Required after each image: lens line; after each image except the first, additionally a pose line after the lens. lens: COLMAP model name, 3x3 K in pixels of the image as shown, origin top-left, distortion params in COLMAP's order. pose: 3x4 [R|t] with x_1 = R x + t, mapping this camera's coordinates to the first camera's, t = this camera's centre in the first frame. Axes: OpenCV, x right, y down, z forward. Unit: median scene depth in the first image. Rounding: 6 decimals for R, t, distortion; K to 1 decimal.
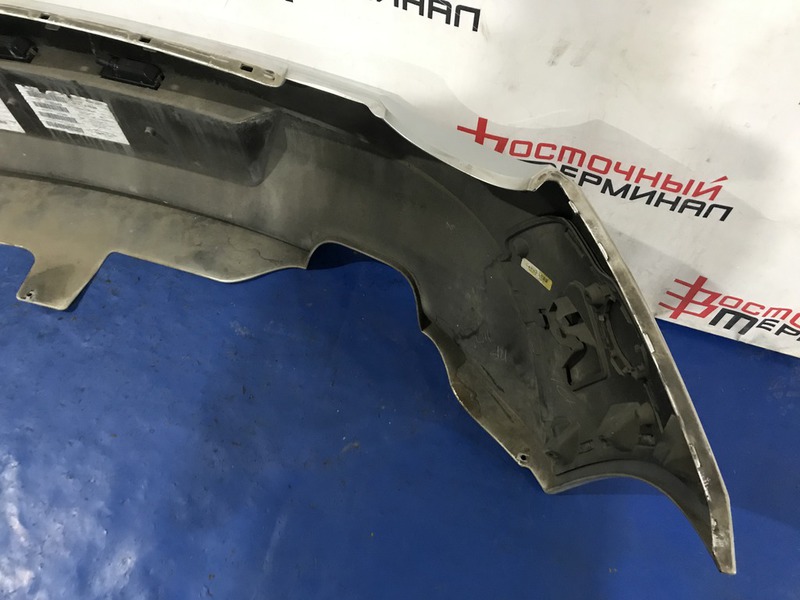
lens RADIAL K [[660.5, 0, 400.0], [0, 660.5, 300.0], [0, 0, 1]] dist [0.024759, -0.008897]
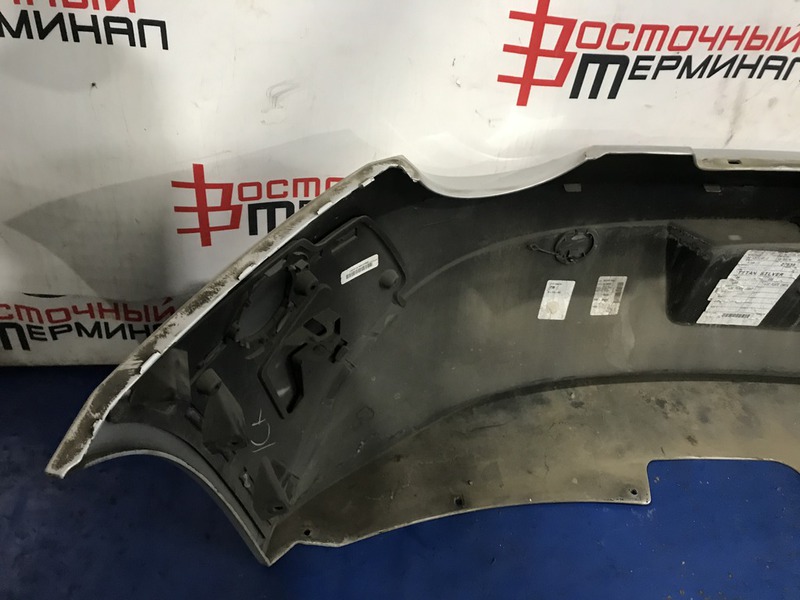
lens RADIAL K [[660.5, 0, 400.0], [0, 660.5, 300.0], [0, 0, 1]] dist [0.024759, -0.008897]
pose [[0.965332, -0.099419, 0.241349, -1.331979], [0.162071, 0.953091, -0.255638, -0.147134], [-0.204612, 0.285891, 0.936162, 0.287381]]
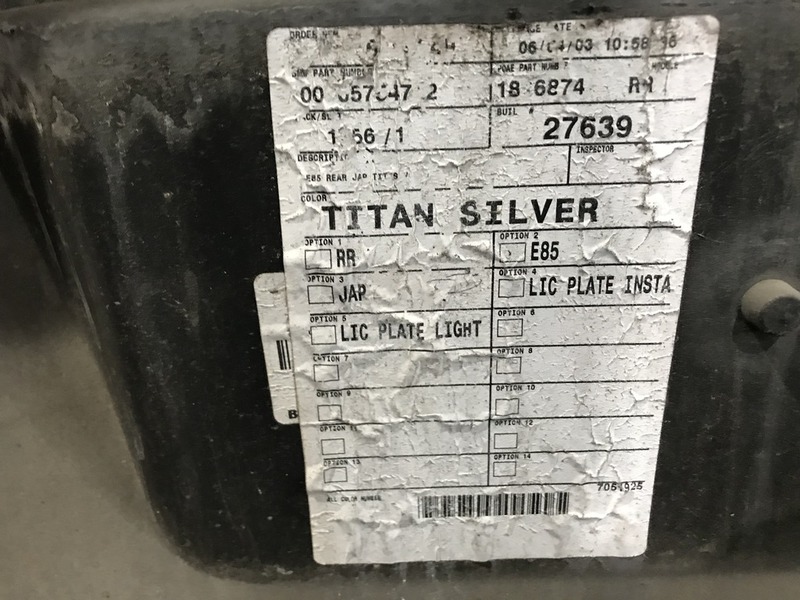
lens RADIAL K [[651.3, 0, 397.4], [0, 651.3, 294.3], [0, 0, 1]] dist [0.027483, -0.015865]
pose [[0.979861, -0.115715, 0.162737, -0.701411], [0.195352, 0.724314, -0.661216, -0.216202], [-0.041360, 0.679691, 0.732332, 0.900748]]
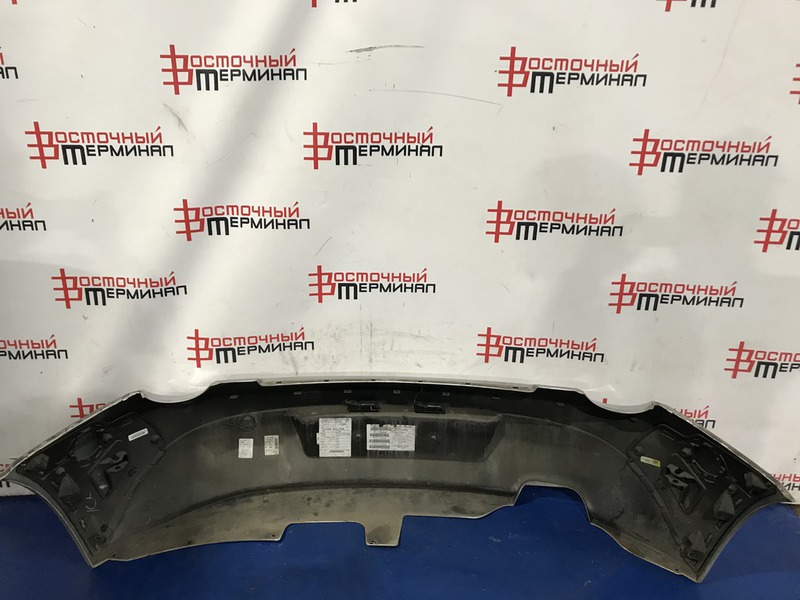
lens RADIAL K [[651.3, 0, 397.4], [0, 651.3, 294.3], [0, 0, 1]] dist [0.027483, -0.015865]
pose [[0.972269, -0.083590, 0.218418, -0.864000], [0.198851, 0.787052, -0.583958, 0.520790], [-0.123093, 0.611197, 0.781848, -0.772603]]
